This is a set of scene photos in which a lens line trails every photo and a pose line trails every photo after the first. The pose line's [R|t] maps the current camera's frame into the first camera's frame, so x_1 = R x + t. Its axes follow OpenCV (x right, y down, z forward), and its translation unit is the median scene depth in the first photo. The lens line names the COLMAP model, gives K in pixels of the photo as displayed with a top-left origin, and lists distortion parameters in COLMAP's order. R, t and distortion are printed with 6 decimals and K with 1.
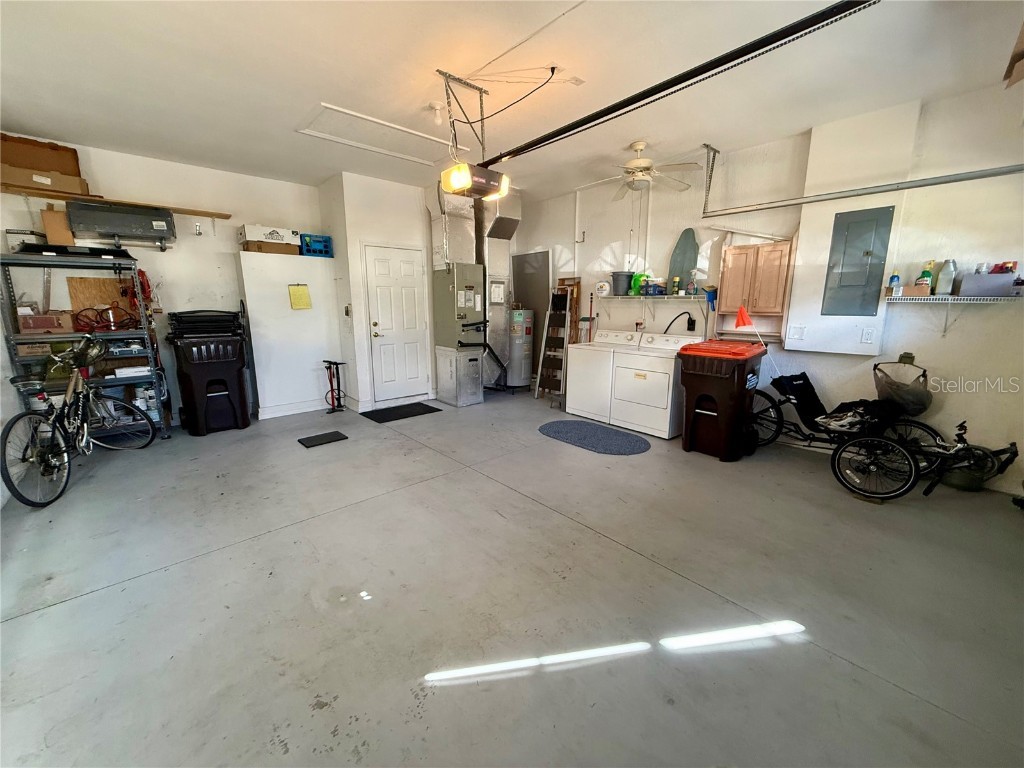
lens RADIAL K [[409.3, 0, 506.5], [0, 409.3, 383.7], [0, 0, 1]] dist [-0.000365, 0.000031]
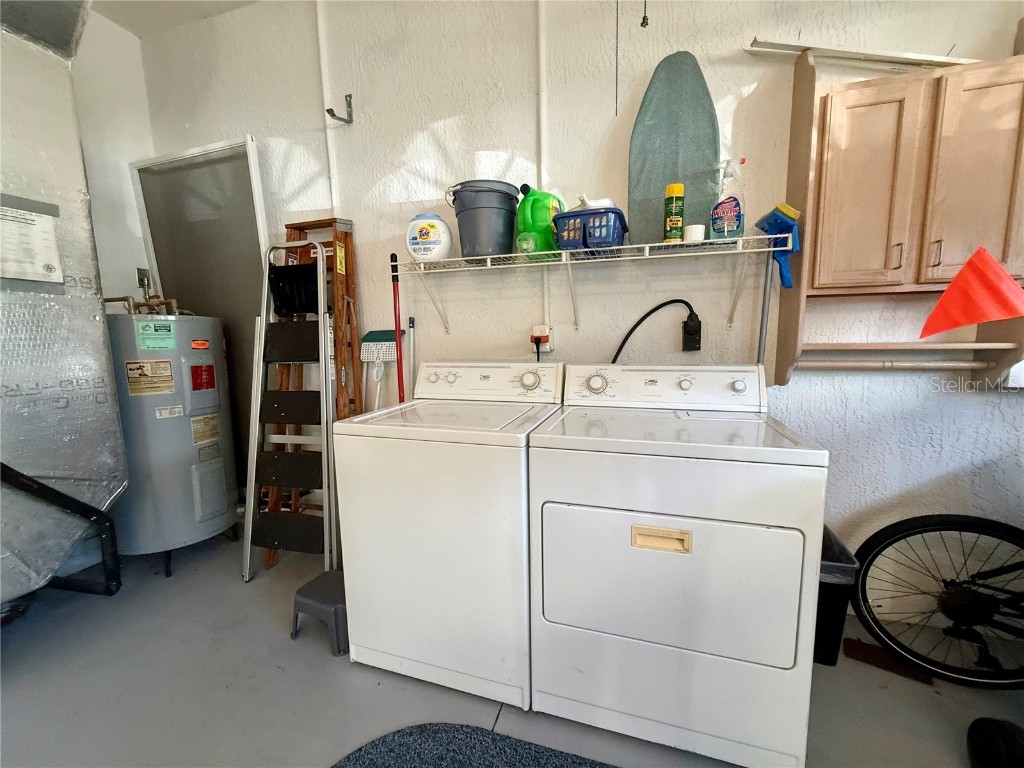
lens RADIAL K [[409.3, 0, 506.6], [0, 409.3, 391.5], [0, 0, 1]] dist [-0.000365, 0.000031]
pose [[0.854387, -0.087287, 0.512254, 0.100958], [0.119000, 0.992460, -0.029367, -0.085040], [-0.505828, 0.086050, 0.858332, 0.640158]]
